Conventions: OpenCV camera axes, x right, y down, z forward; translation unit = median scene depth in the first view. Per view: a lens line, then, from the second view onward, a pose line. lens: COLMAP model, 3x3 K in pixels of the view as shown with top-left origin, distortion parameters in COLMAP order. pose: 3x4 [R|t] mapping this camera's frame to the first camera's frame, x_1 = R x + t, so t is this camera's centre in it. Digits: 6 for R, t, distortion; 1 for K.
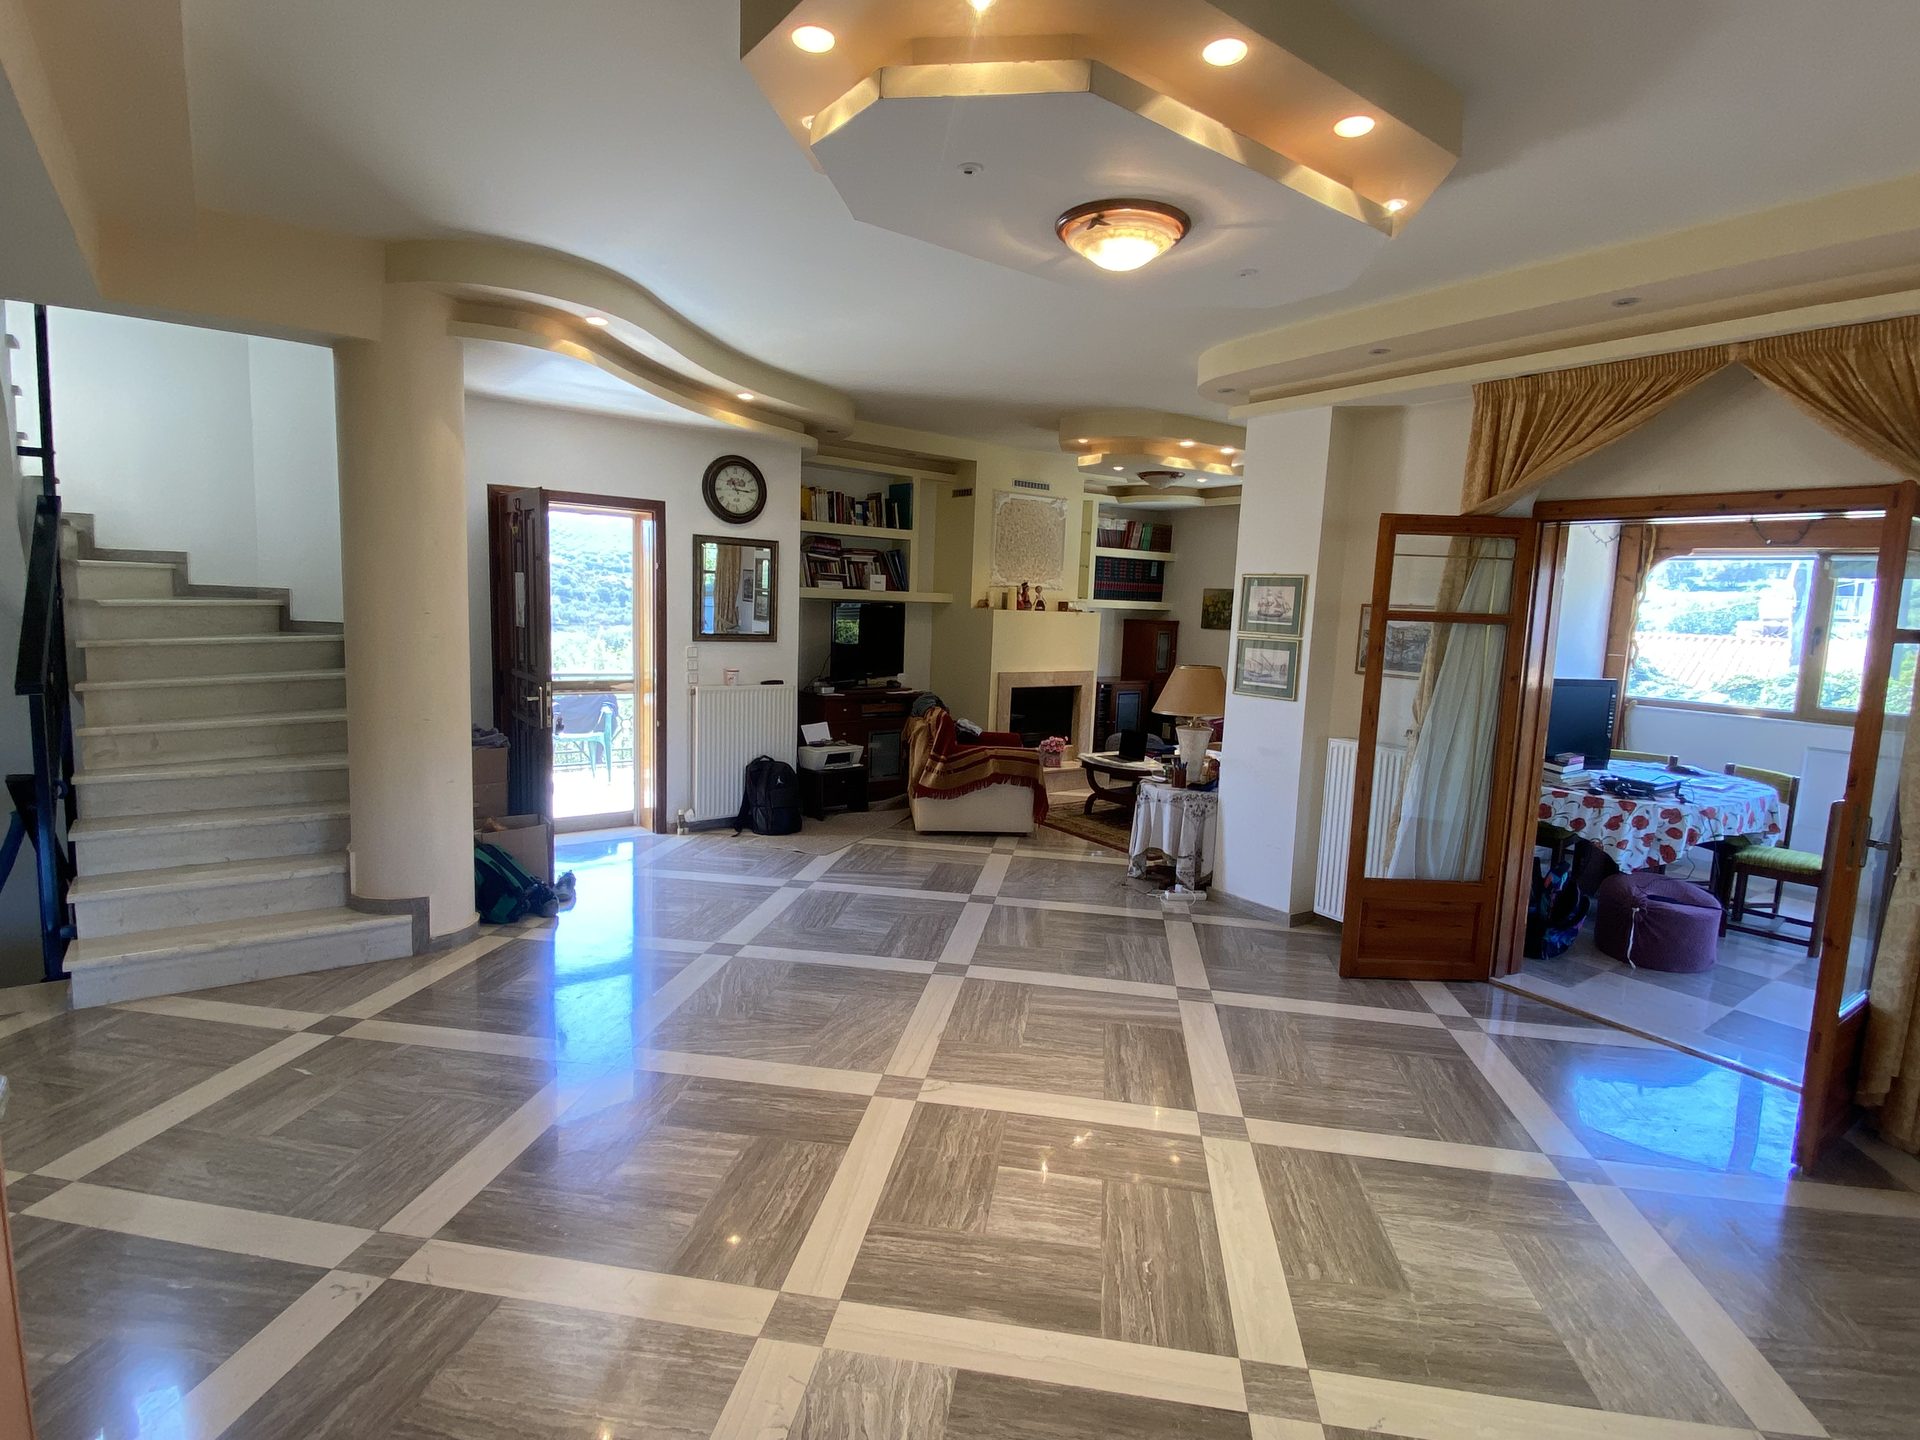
lens RADIAL K [[953.8, 0, 960.0], [0, 953.8, 720.0], [0, 0, 1]] dist [0.045873, -0.042308]
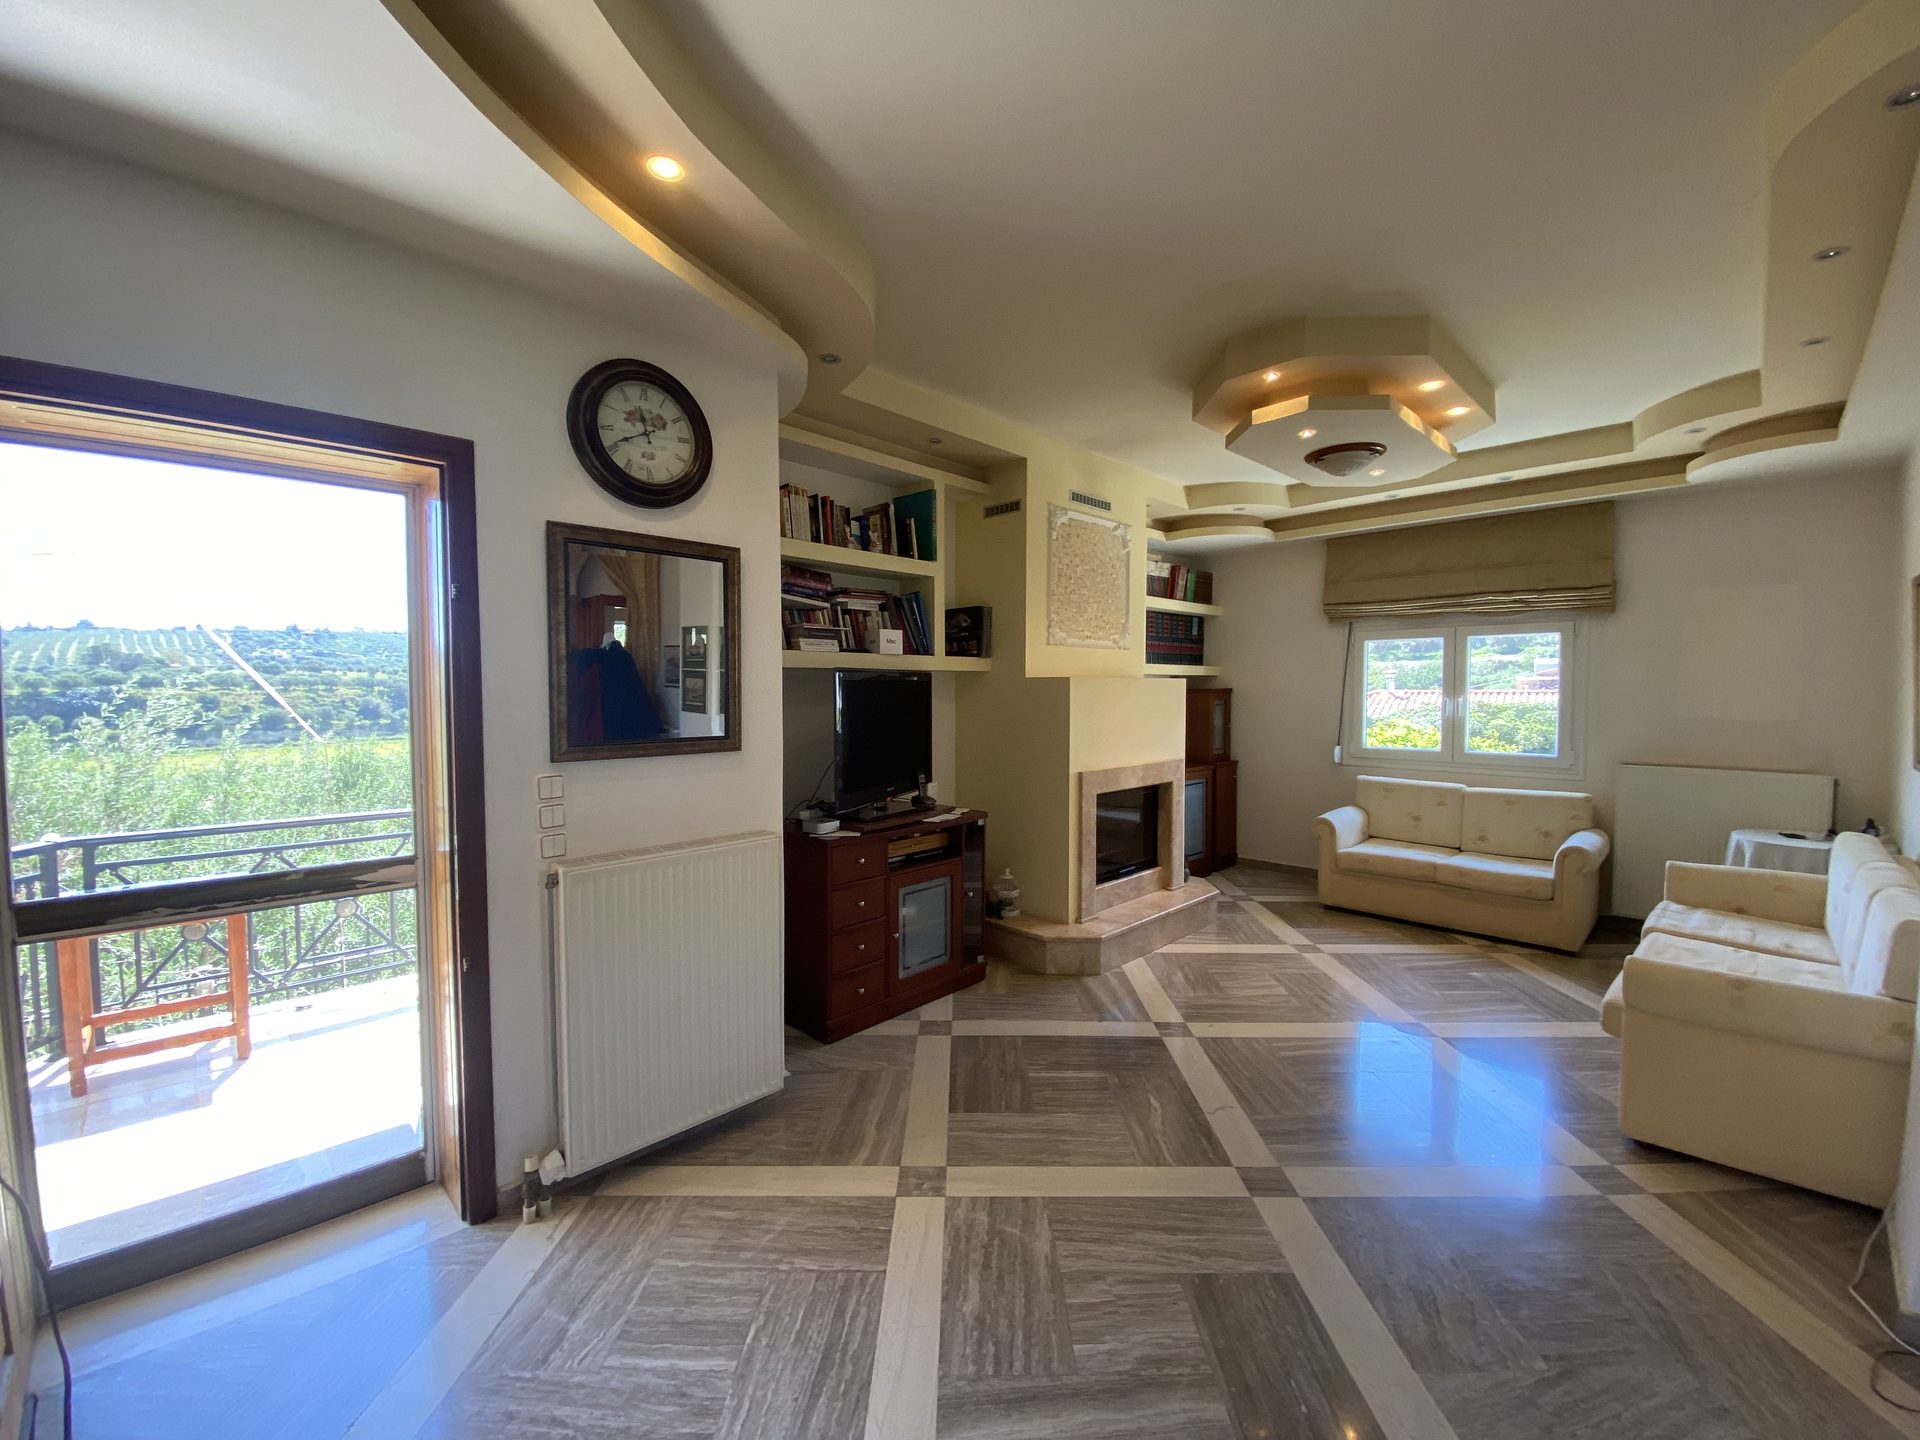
lens RADIAL K [[783.0, 0, 960.0], [0, 783.0, 720.0], [0, 0, 1]] dist [0.002350, -0.012112]
pose [[0.990521, -0.045753, 0.129517, -0.165077], [0.056095, 0.995424, -0.077362, -0.075469], [-0.125385, 0.083894, 0.988555, 0.736785]]
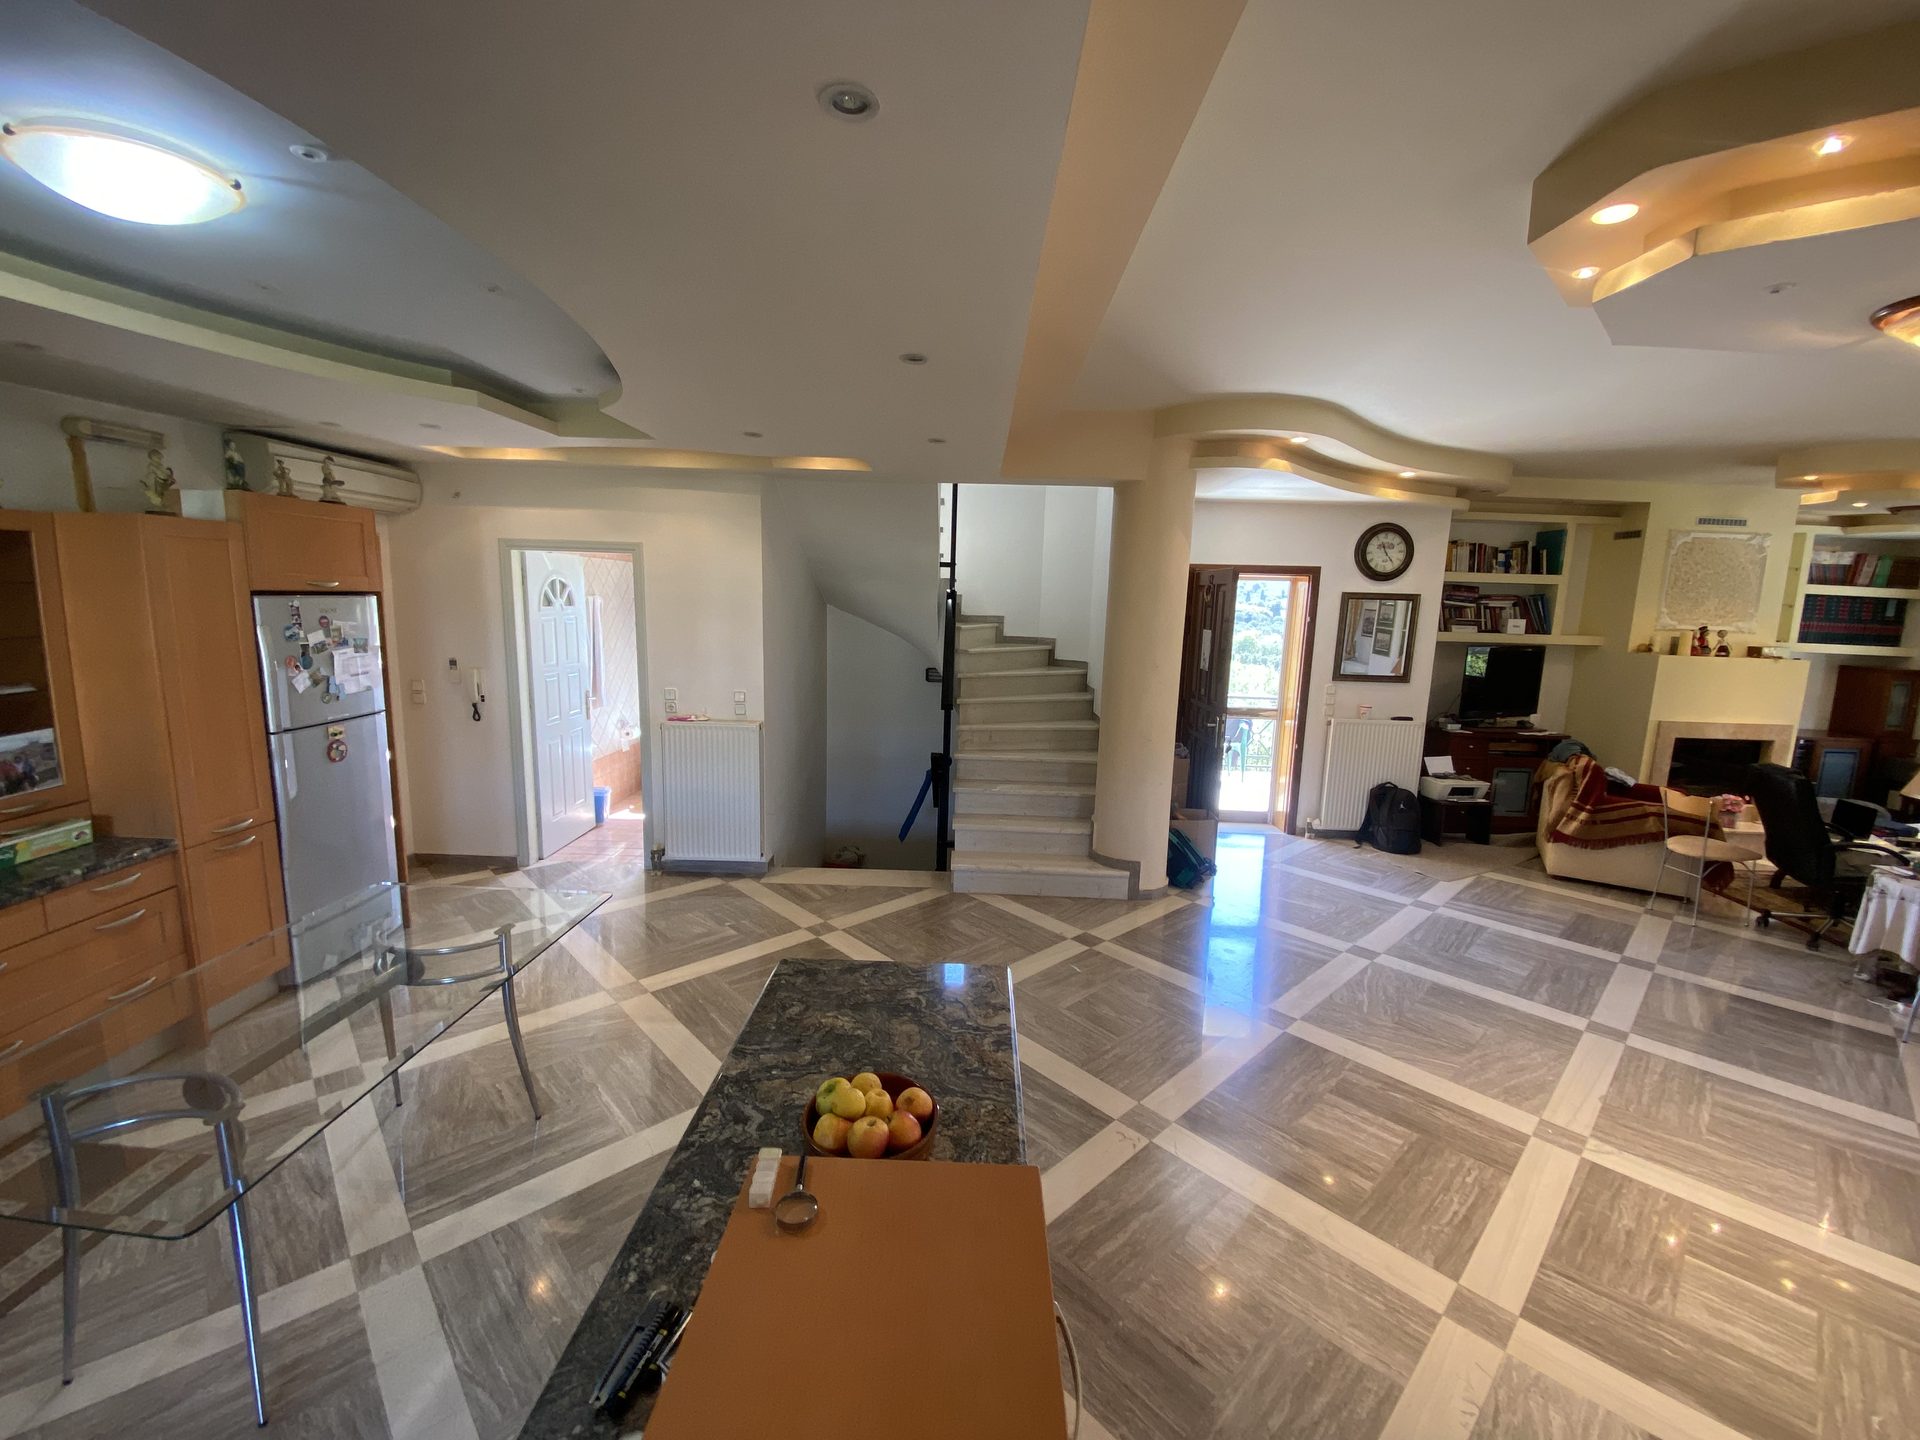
lens RADIAL K [[766.9, 0, 960.0], [0, 766.9, 720.0], [0, 0, 1]] dist [0.009033, -0.015561]
pose [[0.785801, 0.079313, -0.613373, -0.061968], [-0.075052, 0.996643, 0.032723, -0.035360], [0.613909, 0.020321, 0.789115, -0.056383]]
